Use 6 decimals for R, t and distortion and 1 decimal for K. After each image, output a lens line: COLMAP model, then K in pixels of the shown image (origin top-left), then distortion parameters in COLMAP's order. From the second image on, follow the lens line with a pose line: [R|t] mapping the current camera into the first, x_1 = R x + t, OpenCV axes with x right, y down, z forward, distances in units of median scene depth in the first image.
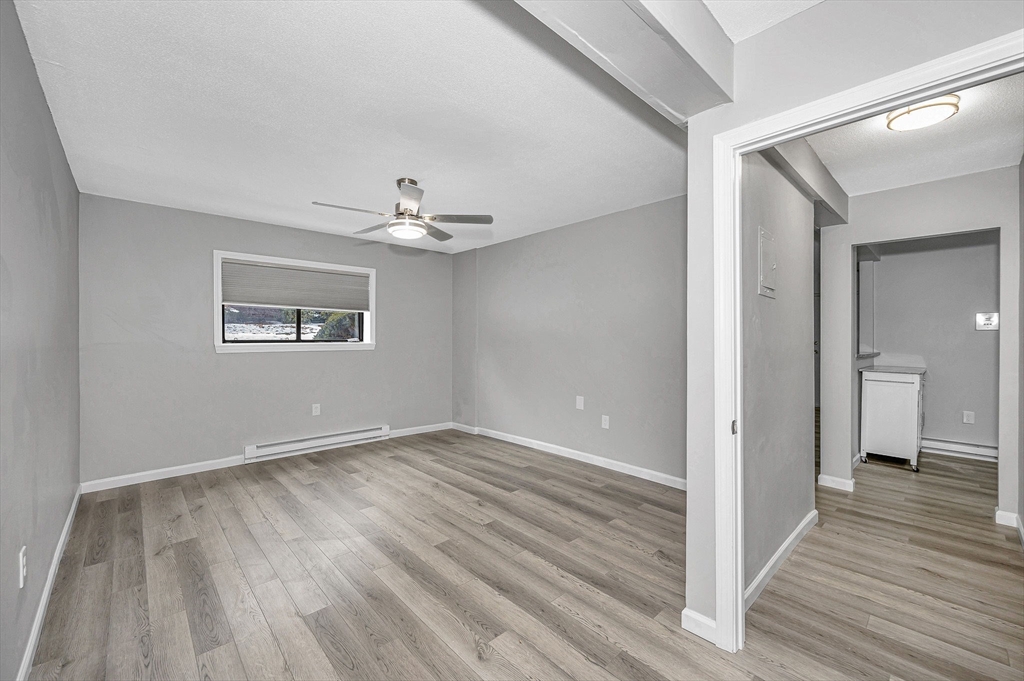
lens RADIAL K [[434.7, 0, 524.8], [0, 434.7, 340.3], [0, 0, 1]] dist [-0.000911, -0.000300]
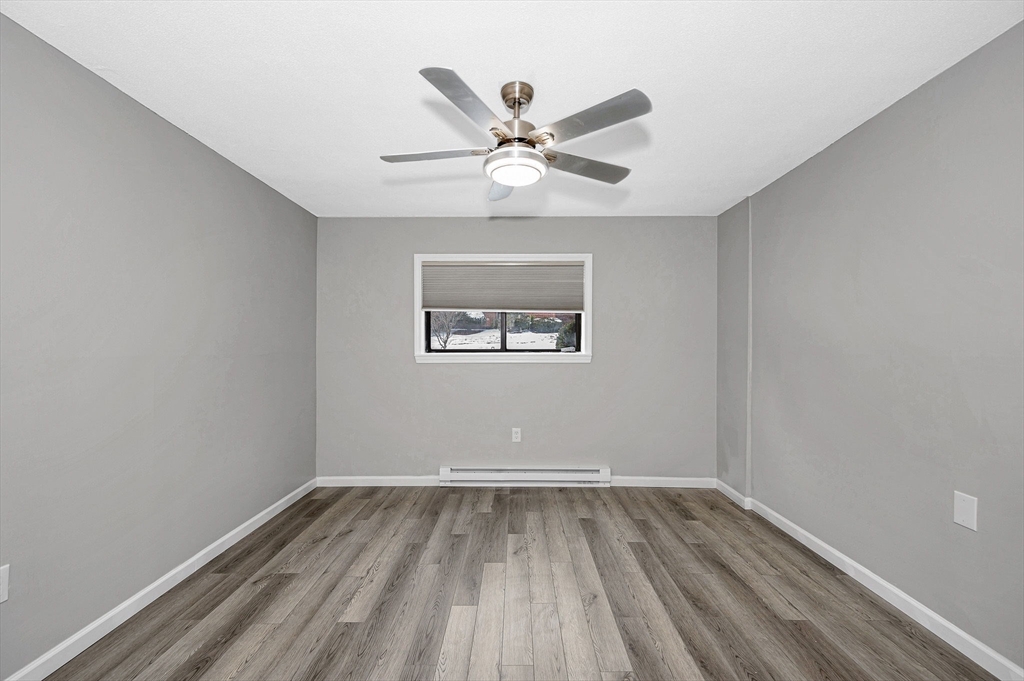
lens RADIAL K [[461.5, 0, 508.2], [0, 461.5, 346.2], [0, 0, 1]] dist [-0.000384, -0.000533]
pose [[0.704200, 0.000853, -0.710001, 0.142020], [-0.004676, 0.999983, -0.003437, -0.004616], [0.709987, 0.005741, 0.704192, 0.435347]]
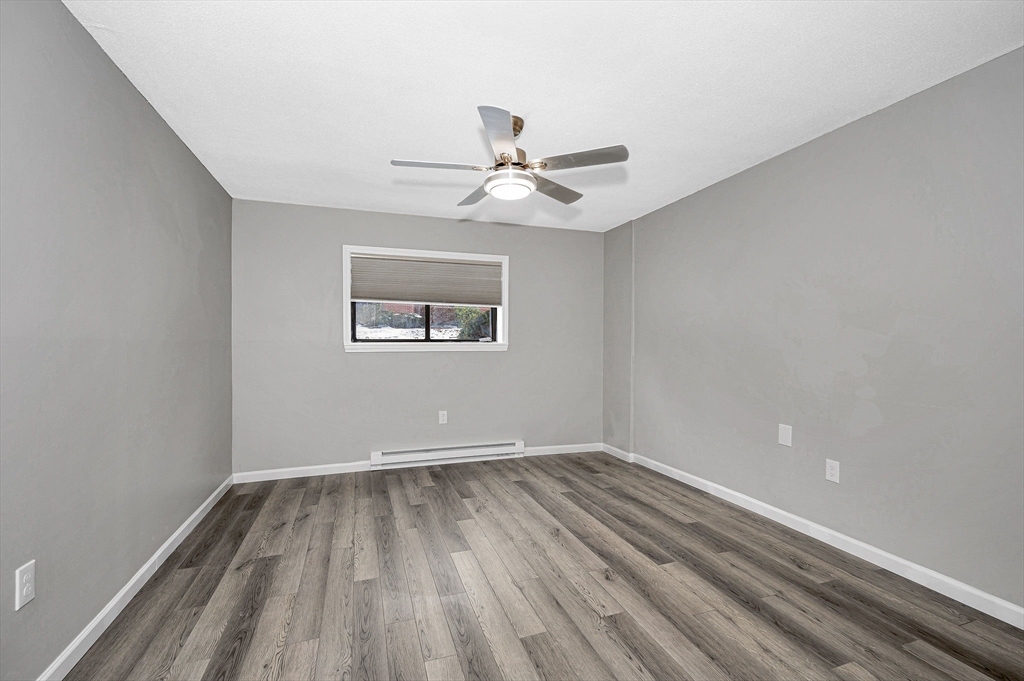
lens RADIAL K [[461.5, 0, 508.2], [0, 461.5, 346.2], [0, 0, 1]] dist [-0.000384, -0.000533]
pose [[0.905570, 0.003142, -0.424186, 0.048947], [-0.002892, 0.999995, 0.001232, 0.013889], [0.424188, 0.000111, 0.905574, 0.228493]]
